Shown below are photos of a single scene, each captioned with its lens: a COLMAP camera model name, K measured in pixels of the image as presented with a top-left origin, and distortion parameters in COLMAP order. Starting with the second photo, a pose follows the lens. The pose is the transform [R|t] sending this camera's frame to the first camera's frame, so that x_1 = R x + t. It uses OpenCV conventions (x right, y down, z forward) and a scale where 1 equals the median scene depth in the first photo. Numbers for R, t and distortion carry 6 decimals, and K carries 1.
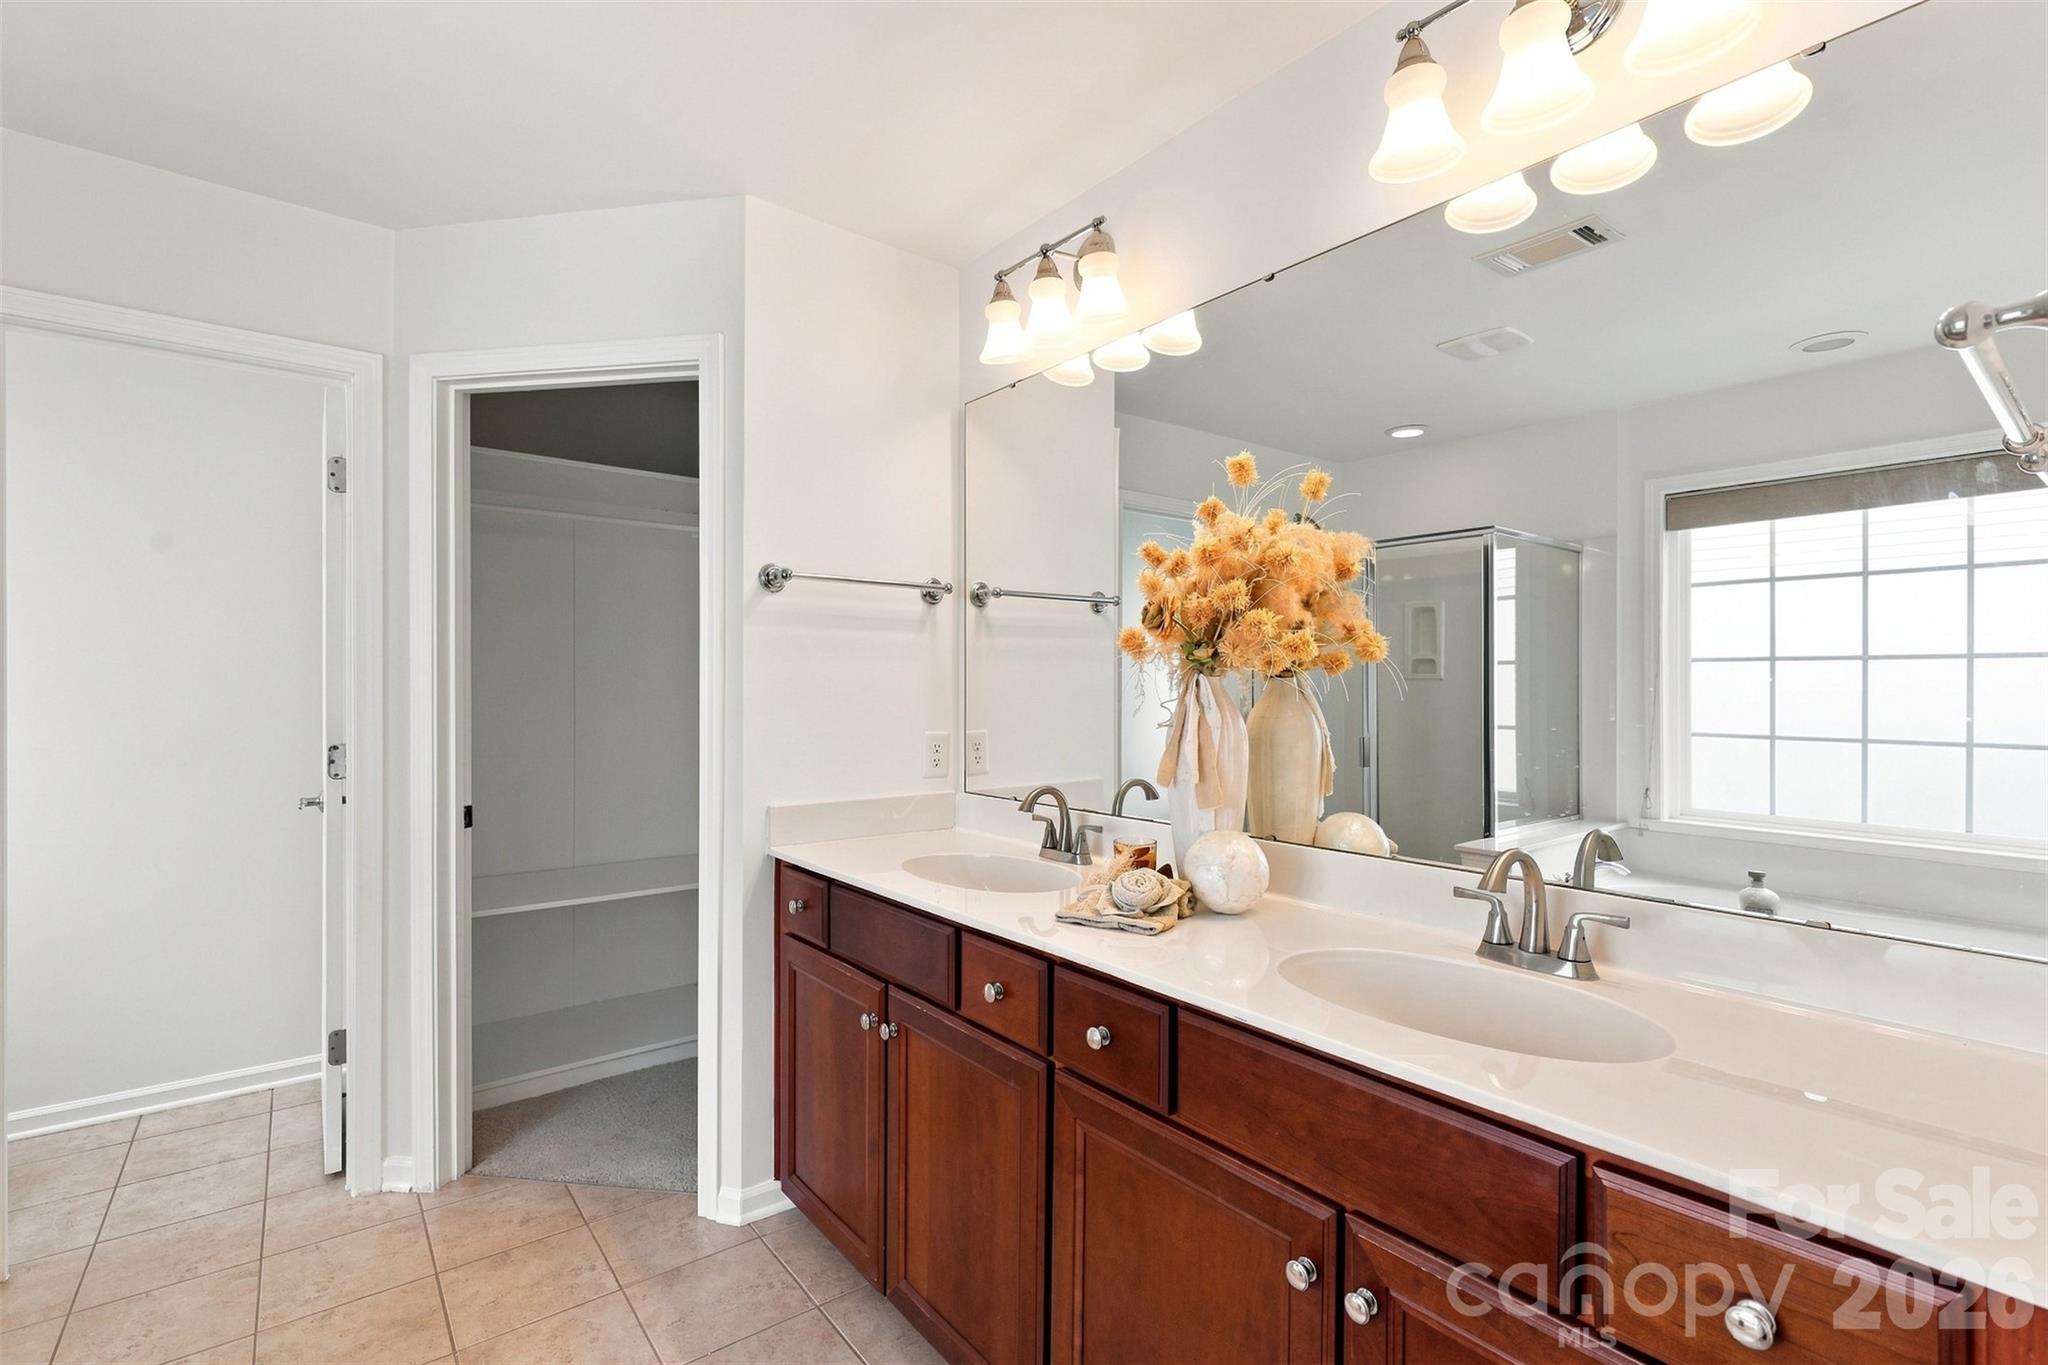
lens RADIAL K [[911.1, 0, 1016.0], [0, 911.1, 696.1], [0, 0, 1]] dist [0.001182, 0.000299]
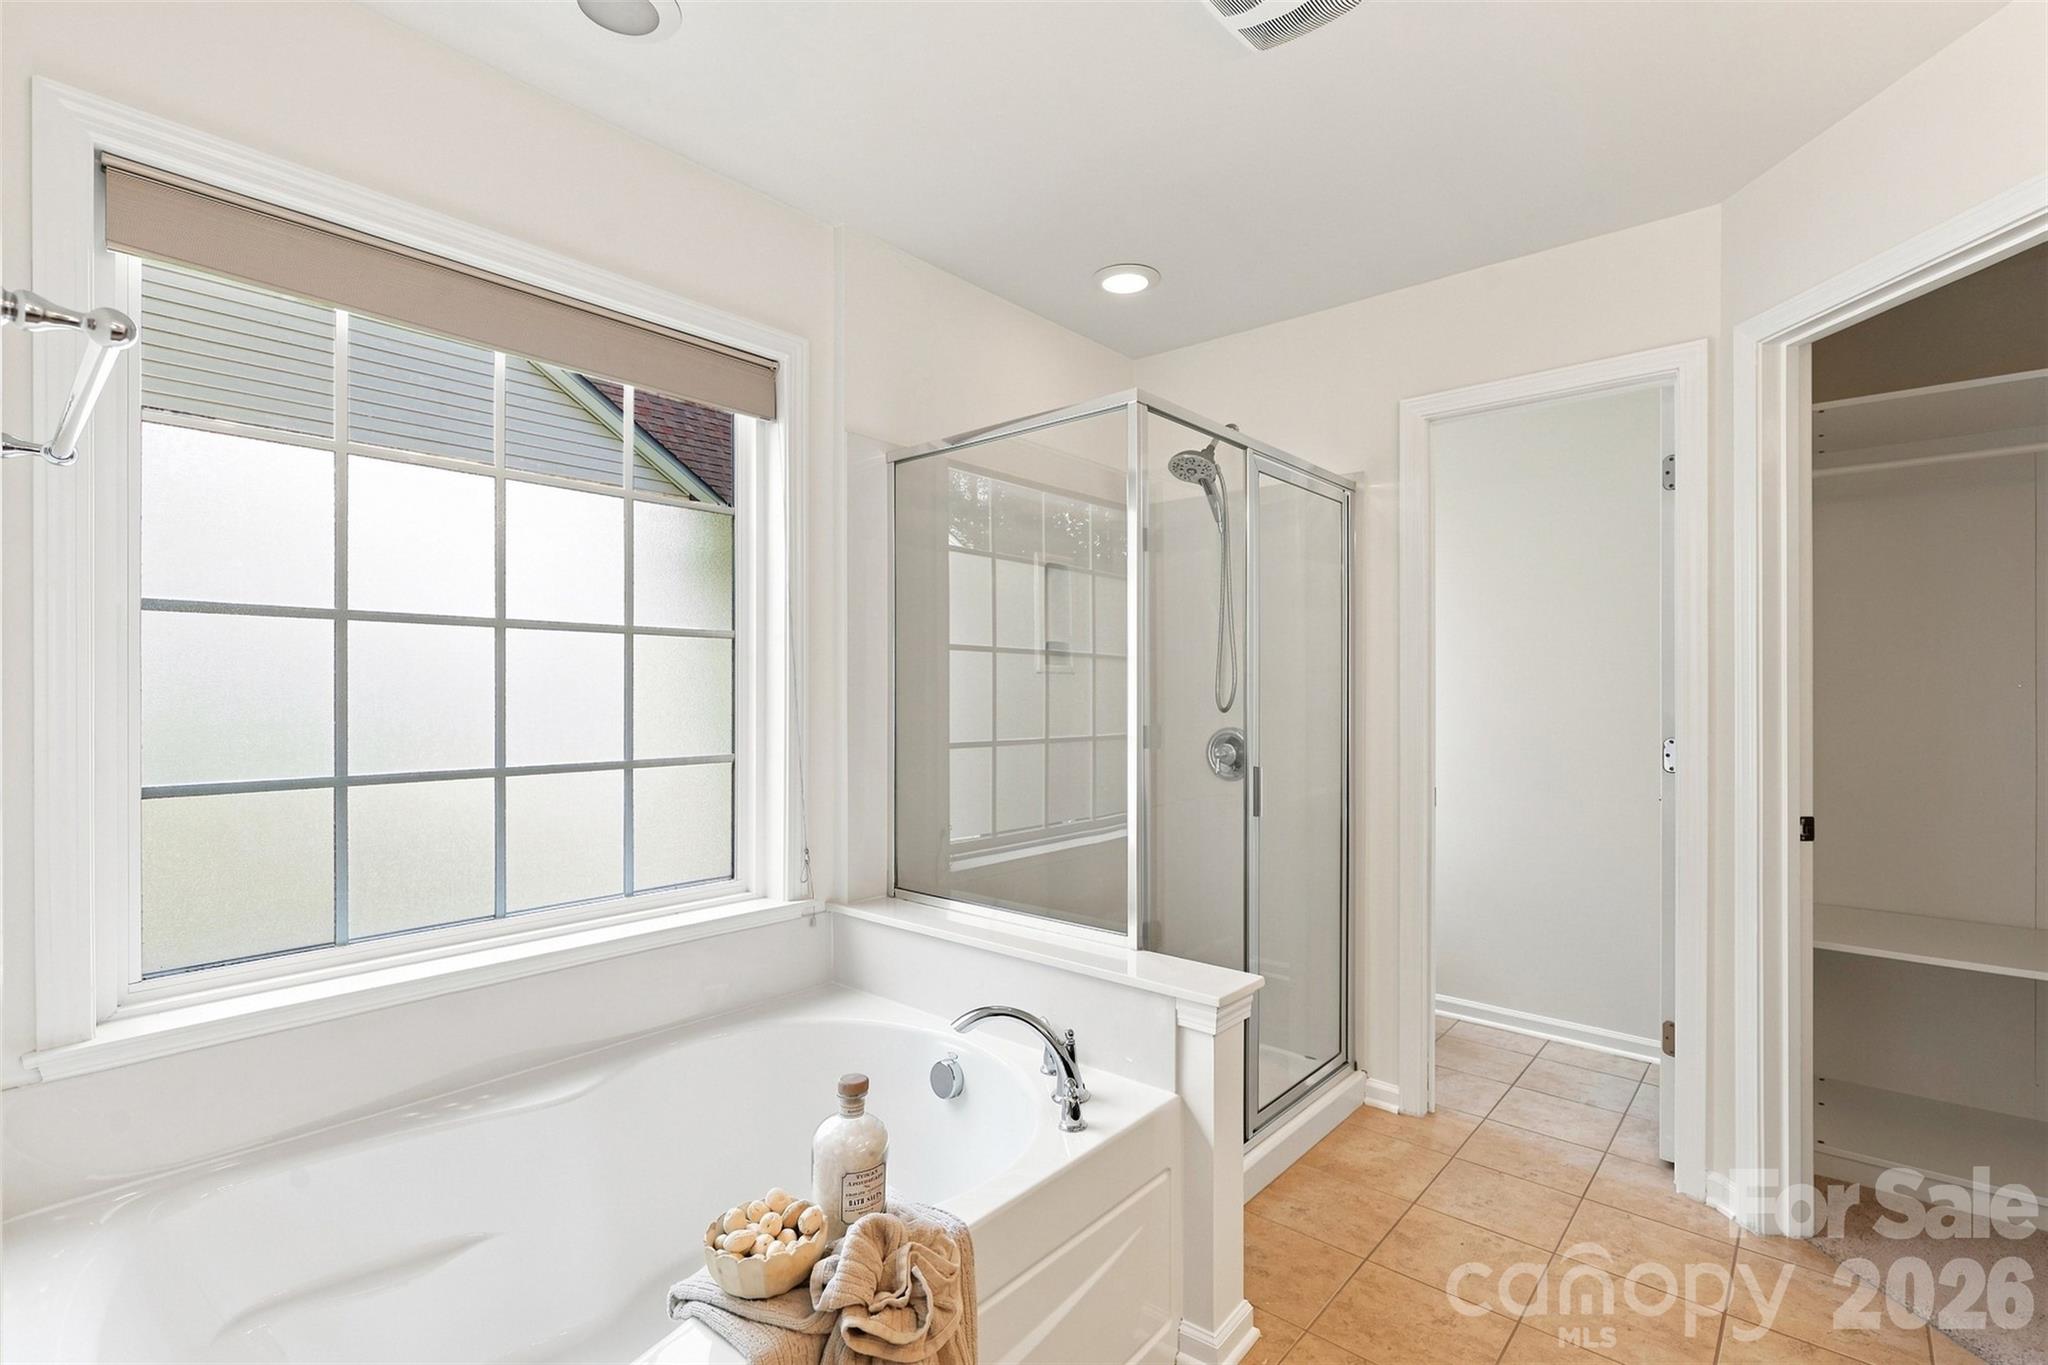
lens RADIAL K [[924.1, 0, 1024.0], [0, 924.1, 690.3], [0, 0, 1]] dist [0.002136, 0.000371]
pose [[0.185136, -0.007386, -0.982685, 0.133006], [-0.001031, 0.999970, -0.007710, 0.008137], [0.982712, 0.002440, 0.185123, 0.105100]]
